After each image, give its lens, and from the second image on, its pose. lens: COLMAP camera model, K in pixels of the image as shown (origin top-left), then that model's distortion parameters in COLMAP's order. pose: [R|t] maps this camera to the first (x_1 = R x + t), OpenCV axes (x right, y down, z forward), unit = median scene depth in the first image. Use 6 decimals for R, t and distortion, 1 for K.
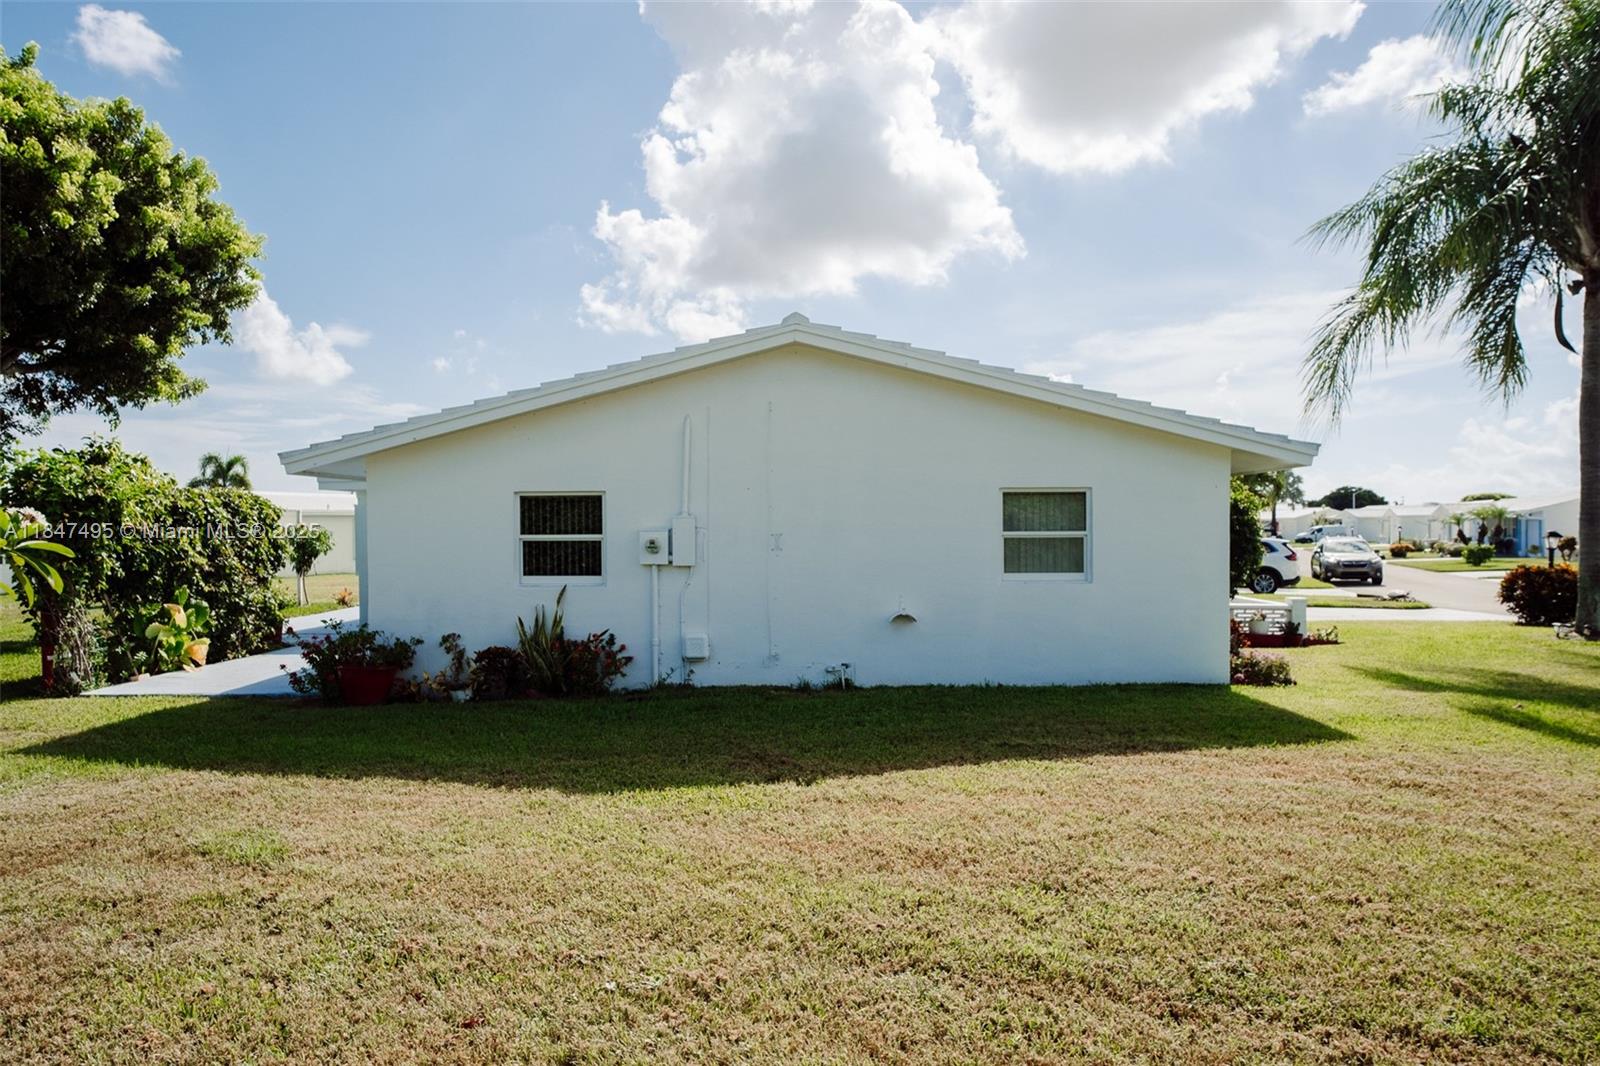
lens RADIAL K [[1037.7, 0, 800.0], [0, 1037.7, 533.0], [0, 0, 1]] dist [-0.008802, -0.001524]
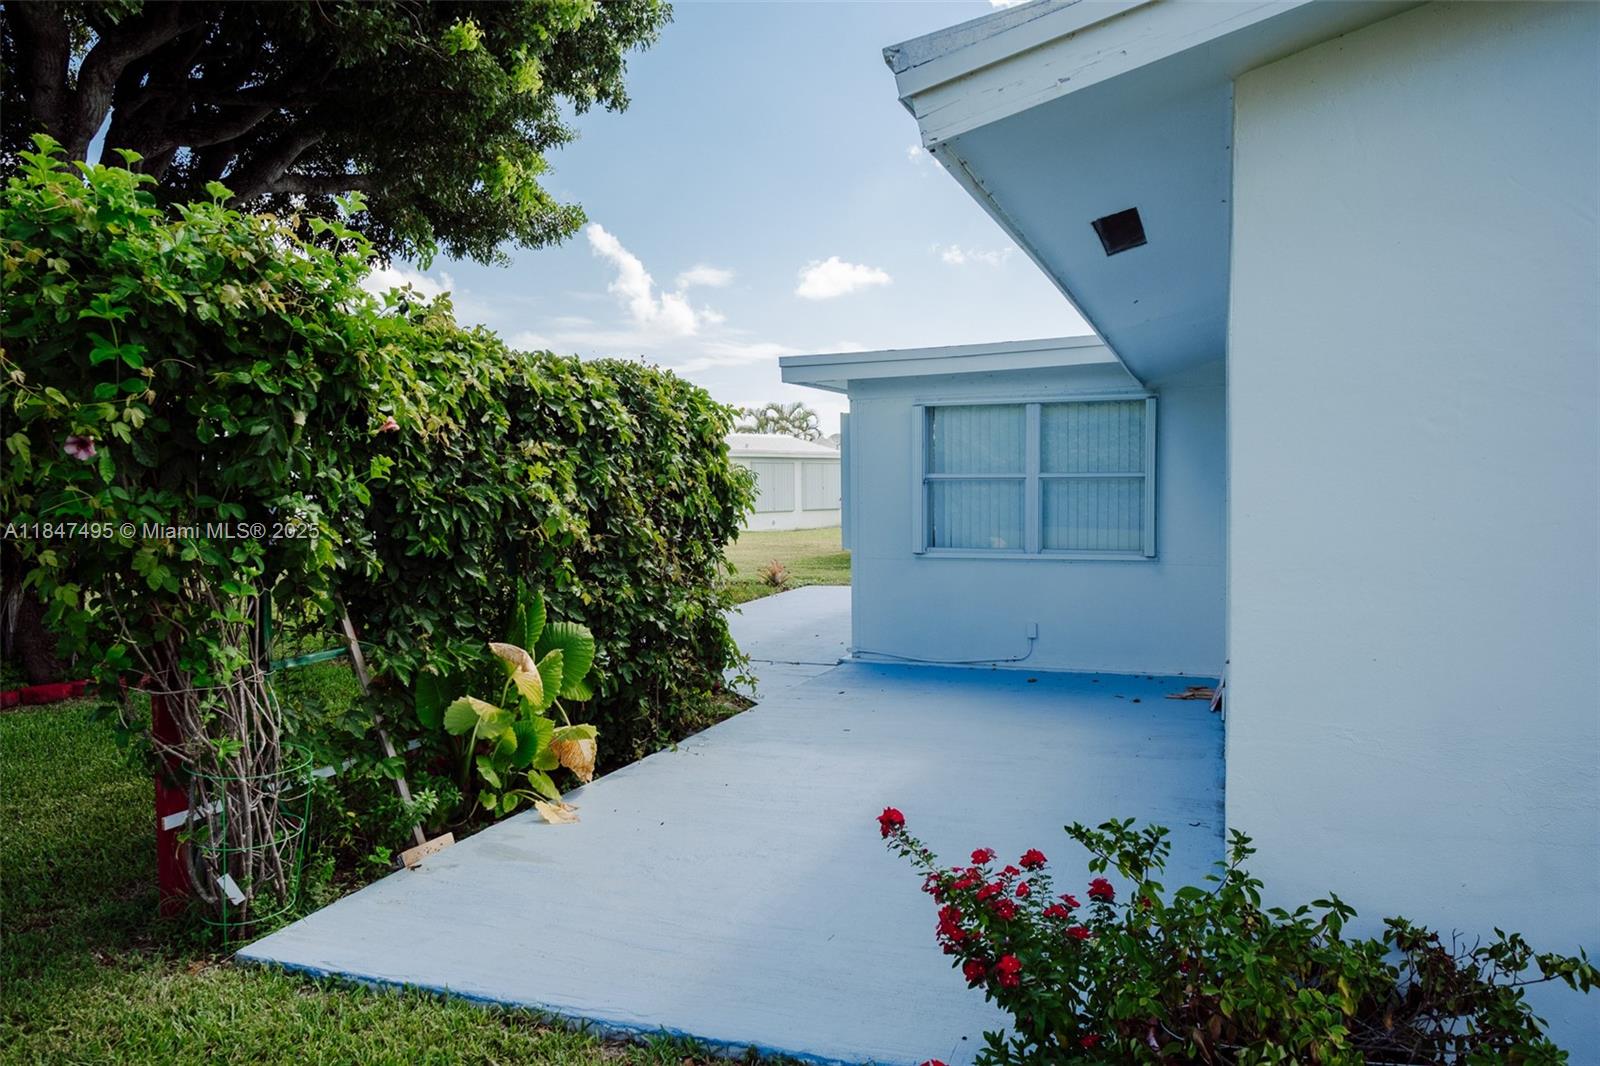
lens RADIAL K [[1133.8, 0, 800.0], [0, 1133.8, 533.0], [0, 0, 1]] dist [-0.003111, 0.001025]
pose [[0.945586, 0.017944, -0.324878, -0.348668], [-0.003947, 0.999037, 0.043691, 0.009816], [0.325349, -0.040032, 0.944746, 0.603654]]
